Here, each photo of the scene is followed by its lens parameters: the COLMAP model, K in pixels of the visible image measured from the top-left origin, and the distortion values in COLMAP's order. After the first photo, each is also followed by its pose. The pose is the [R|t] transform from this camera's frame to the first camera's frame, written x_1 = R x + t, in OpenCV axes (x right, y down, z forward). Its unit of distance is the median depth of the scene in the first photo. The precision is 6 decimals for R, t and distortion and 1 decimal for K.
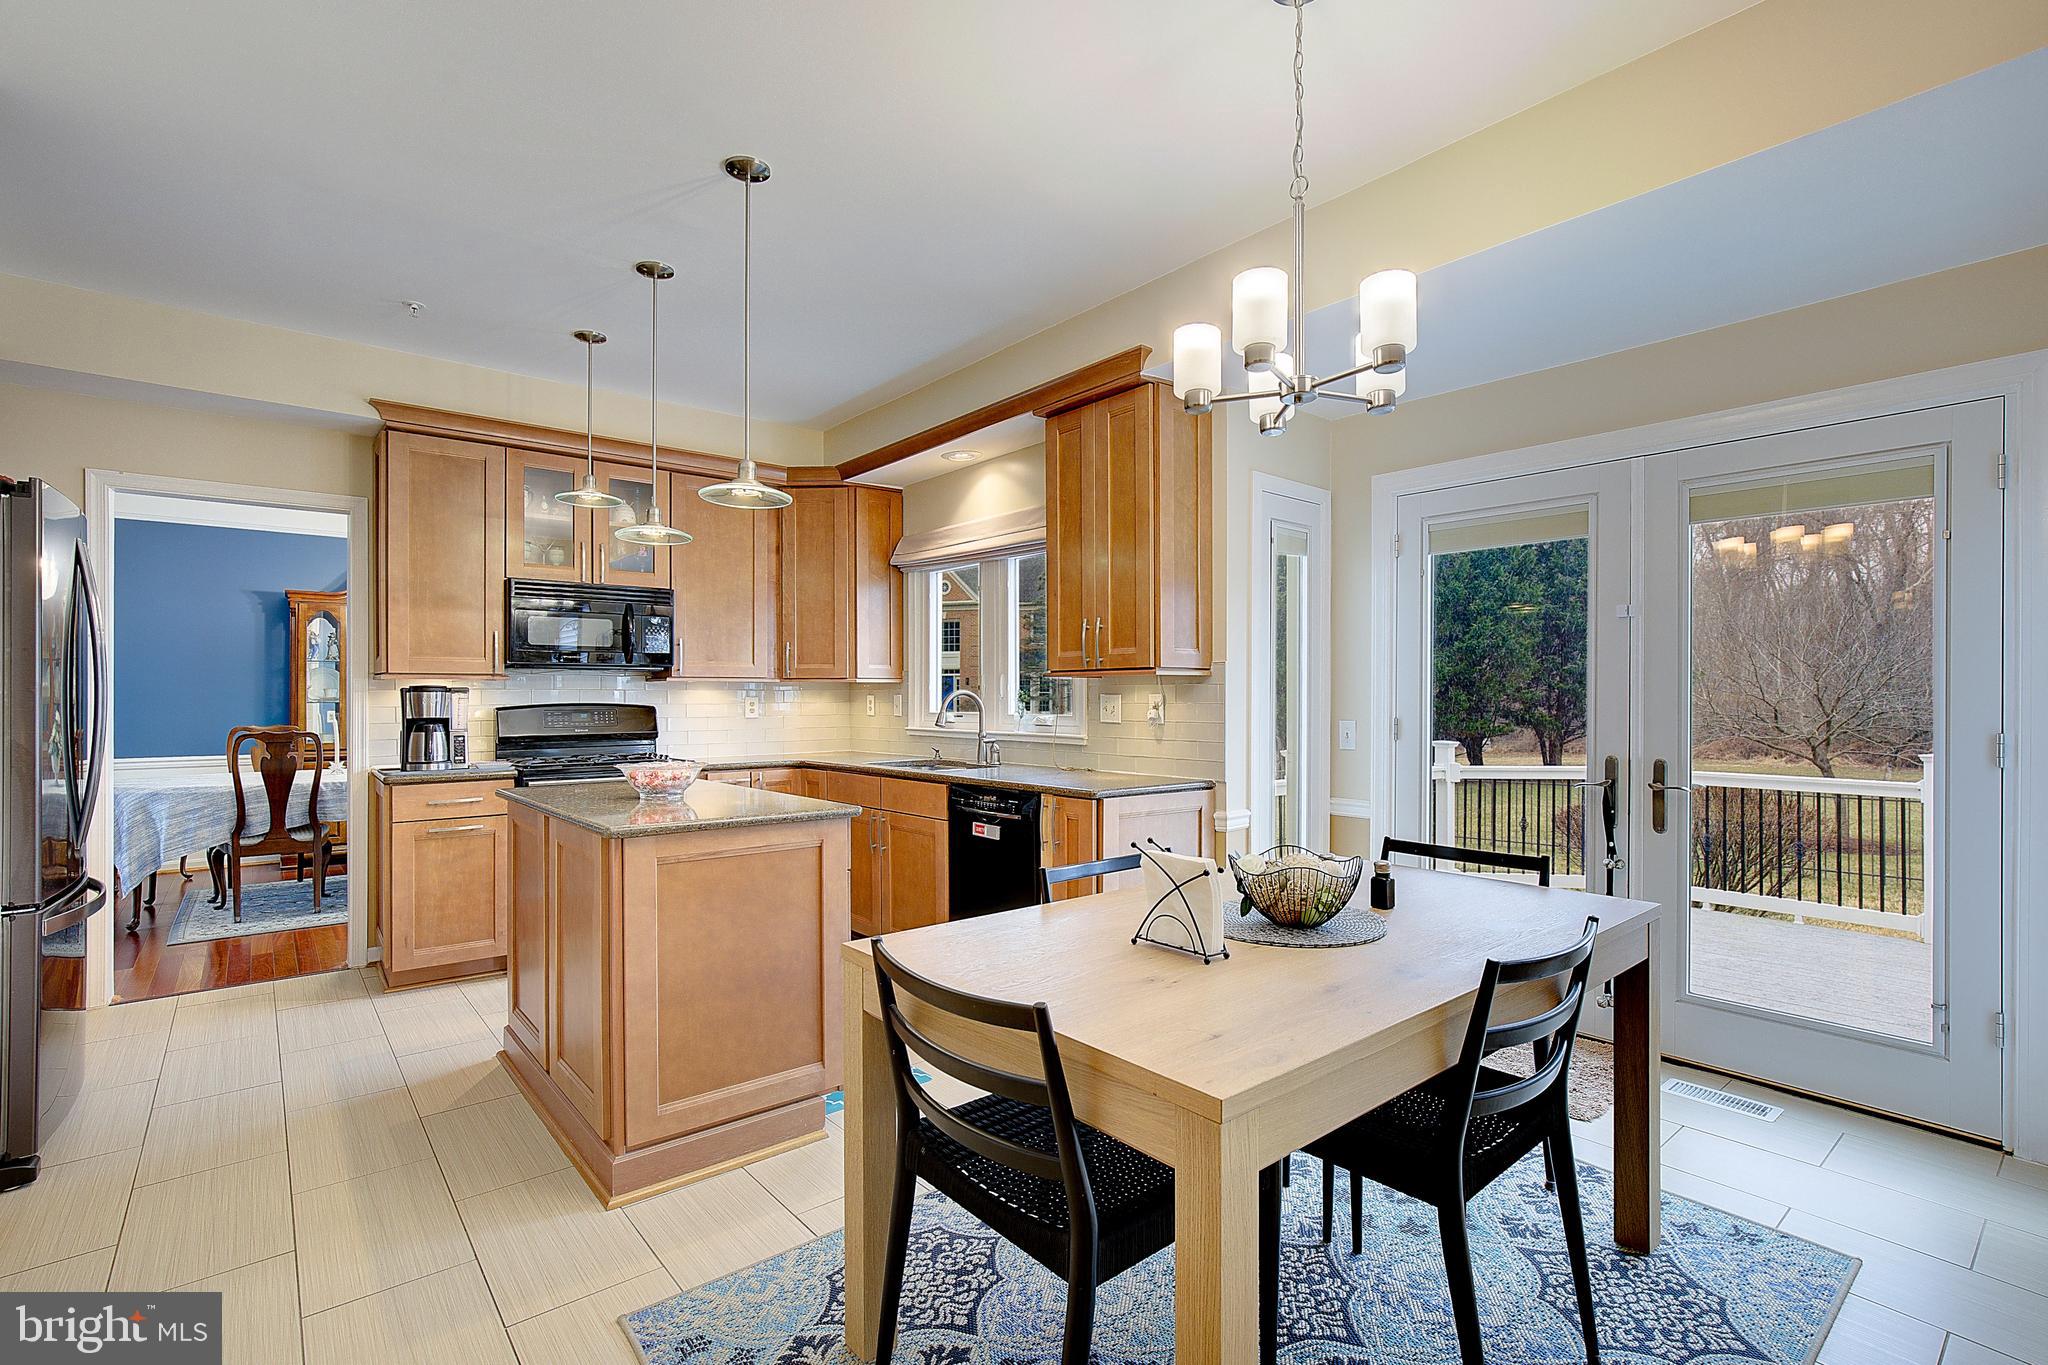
lens RADIAL K [[940.9, 0, 1021.1], [0, 940.9, 686.3], [0, 0, 1]] dist [-0.030065, 0.004721]
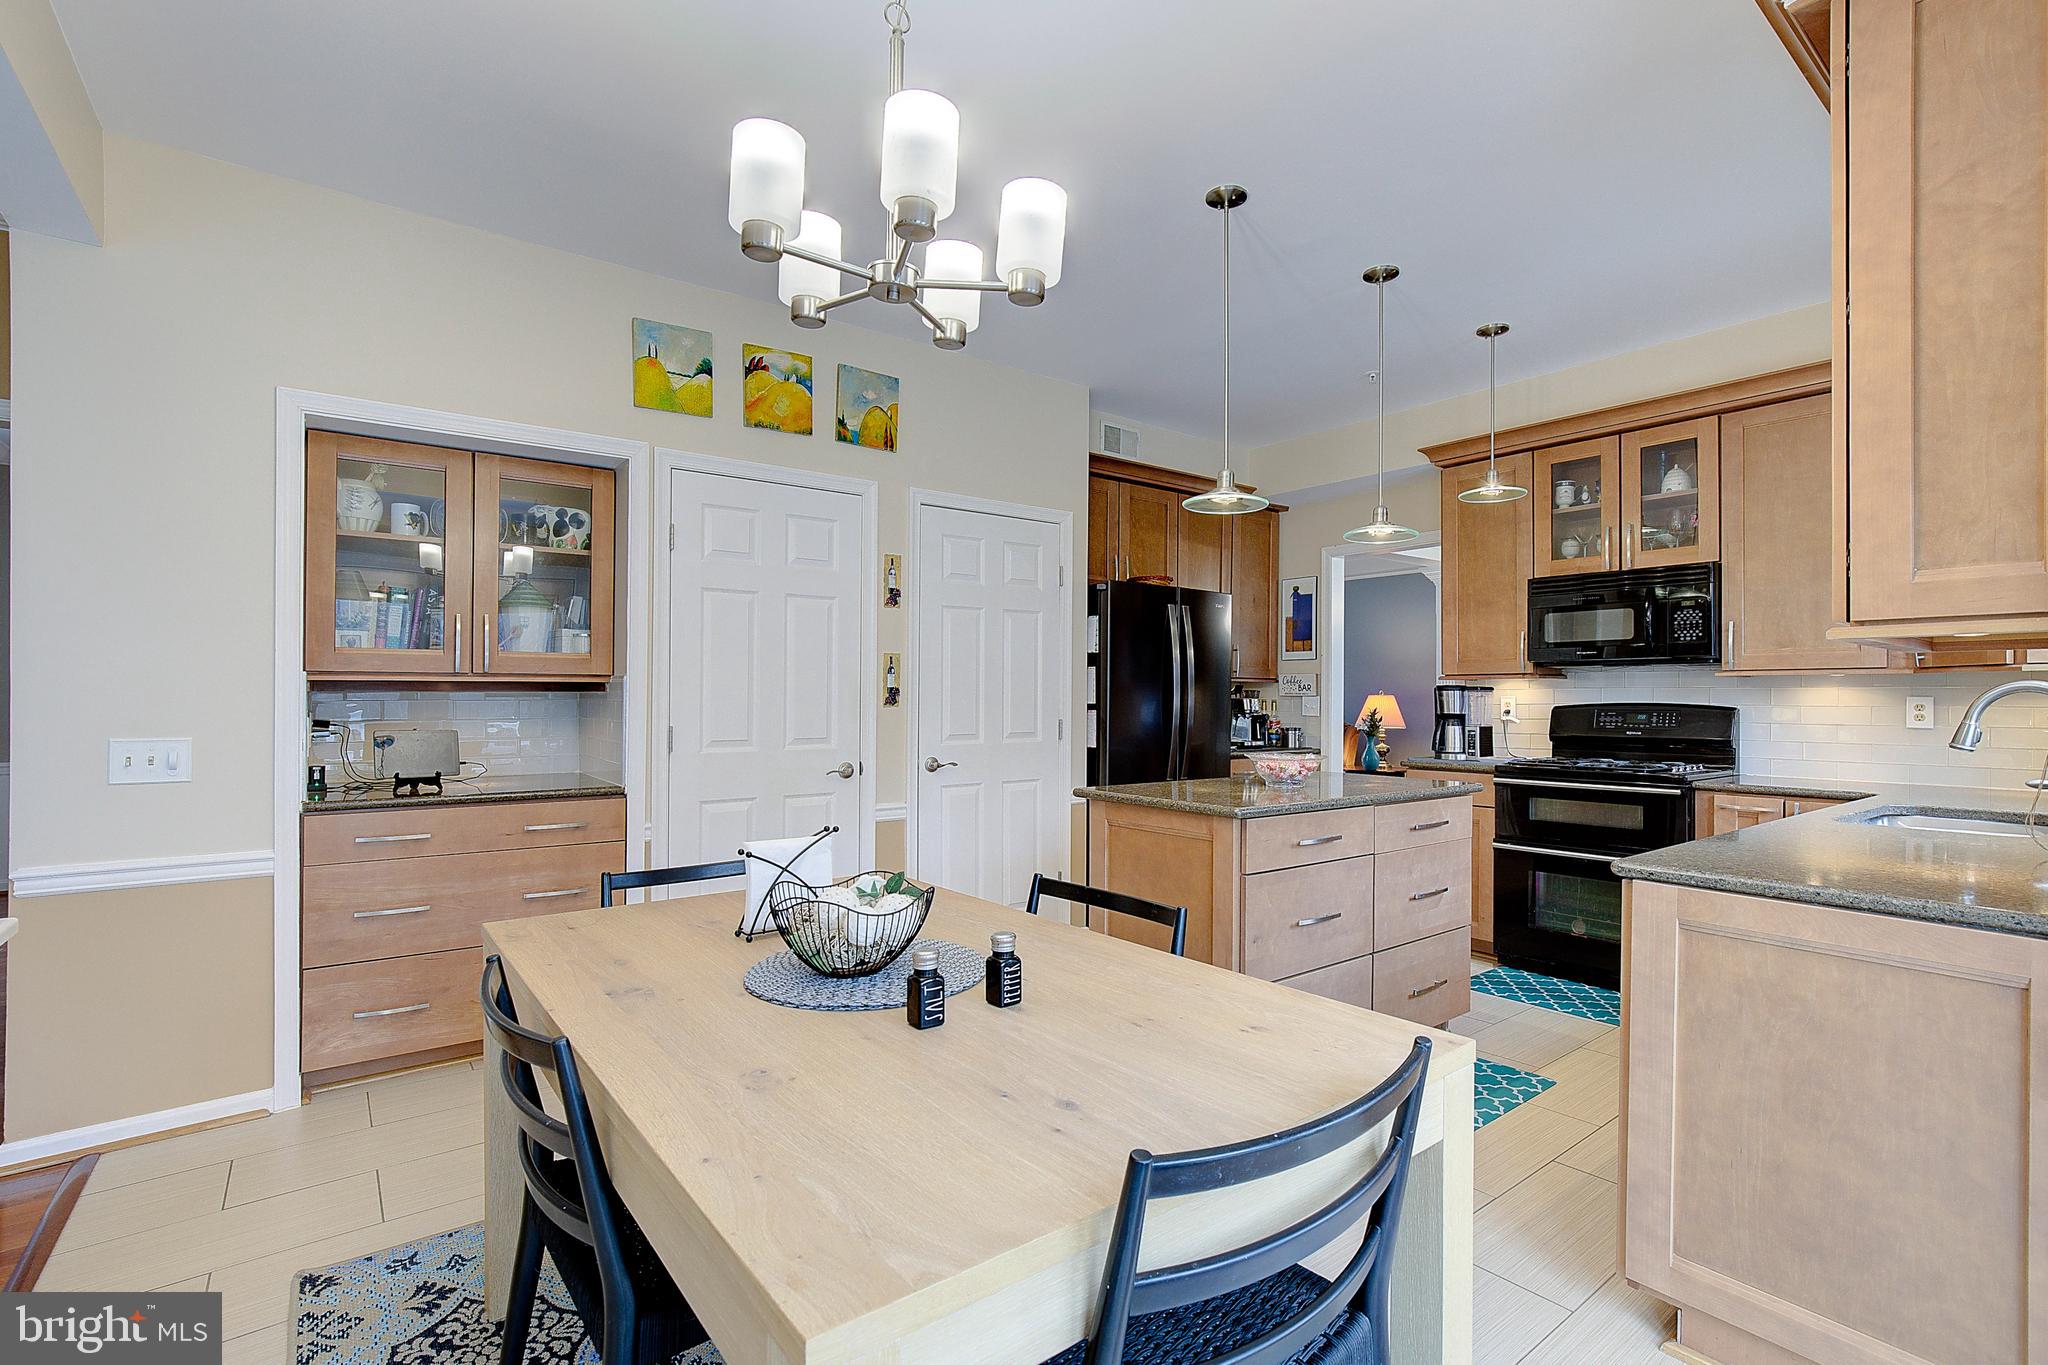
lens RADIAL K [[940.9, 0, 1044.0], [0, 940.9, 701.2], [0, 0, 1]] dist [-0.030065, 0.004721]
pose [[-0.032339, 0.004852, -0.999465, 0.473188], [0.006855, 0.999966, 0.004633, 0.008982], [0.999453, -0.006701, -0.032371, 0.487532]]
